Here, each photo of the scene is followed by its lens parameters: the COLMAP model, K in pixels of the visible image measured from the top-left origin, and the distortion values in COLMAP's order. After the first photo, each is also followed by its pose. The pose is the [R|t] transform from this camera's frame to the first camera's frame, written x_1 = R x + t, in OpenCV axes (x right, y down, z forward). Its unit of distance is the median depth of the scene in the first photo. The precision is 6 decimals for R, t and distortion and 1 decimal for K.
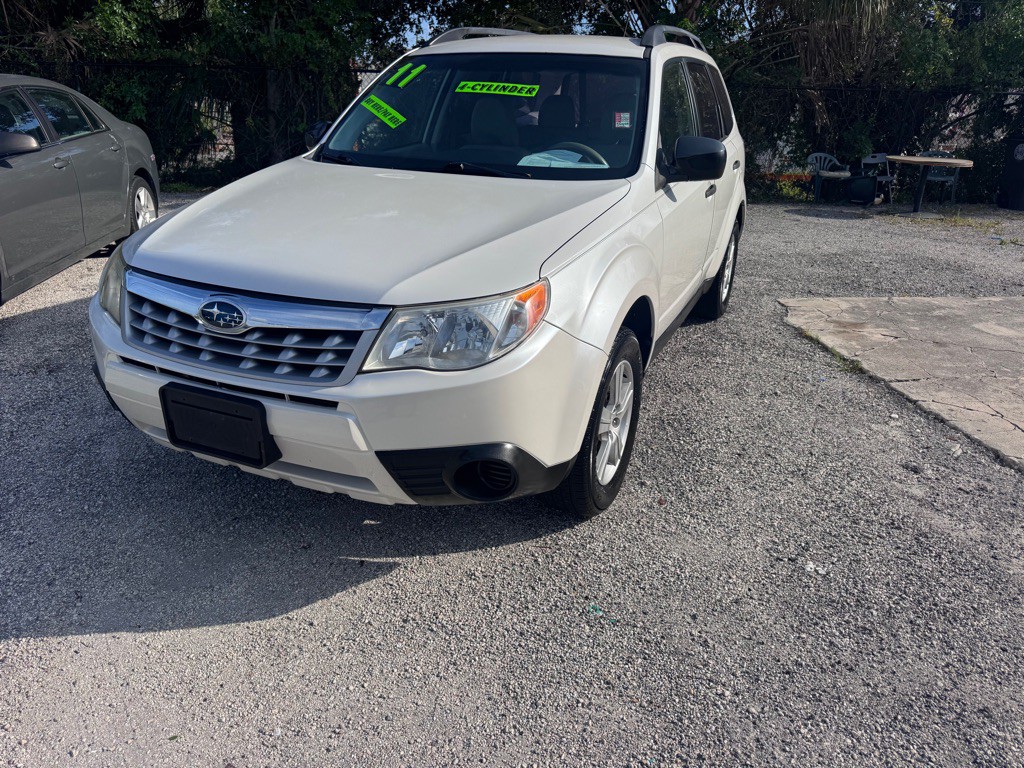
lens RADIAL K [[723.0, 0, 498.0], [0, 723.0, 387.6], [0, 0, 1]] dist [0.032275, -0.043002]
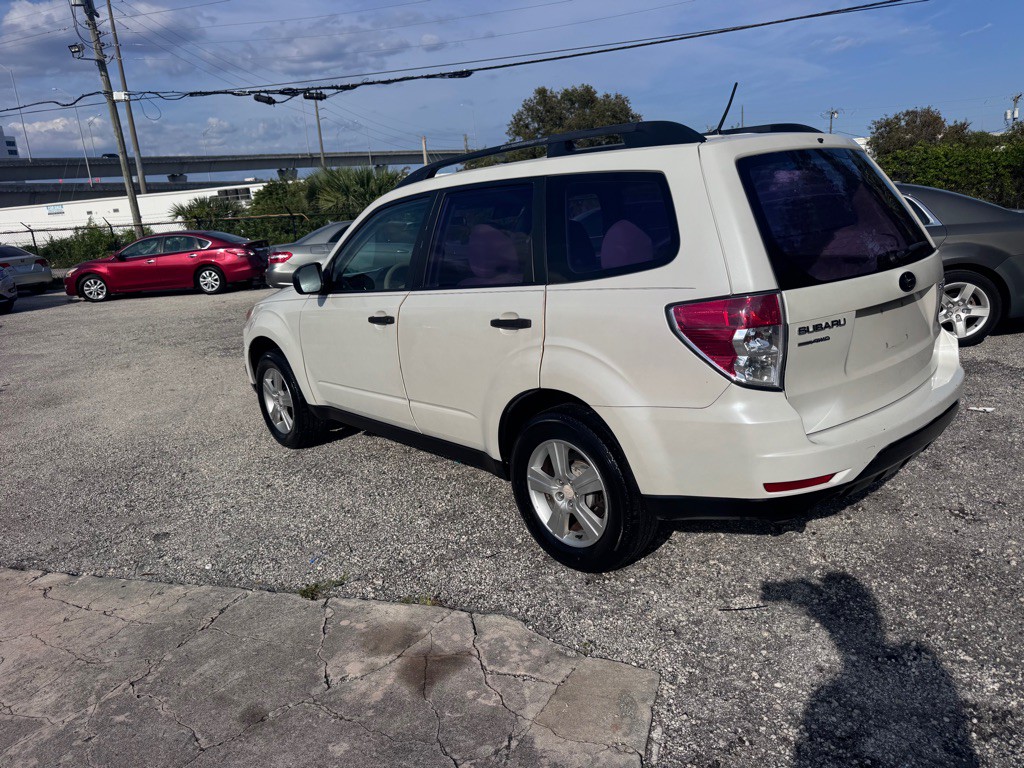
lens RADIAL K [[723.0, 0, 517.2], [0, 723.0, 387.4], [0, 0, 1]] dist [0.032275, -0.043002]
pose [[-0.406760, 0.236089, -0.882501, 1.905183], [-0.286228, 0.884451, 0.368538, -1.034054], [0.867537, 0.402503, -0.292184, 2.499532]]
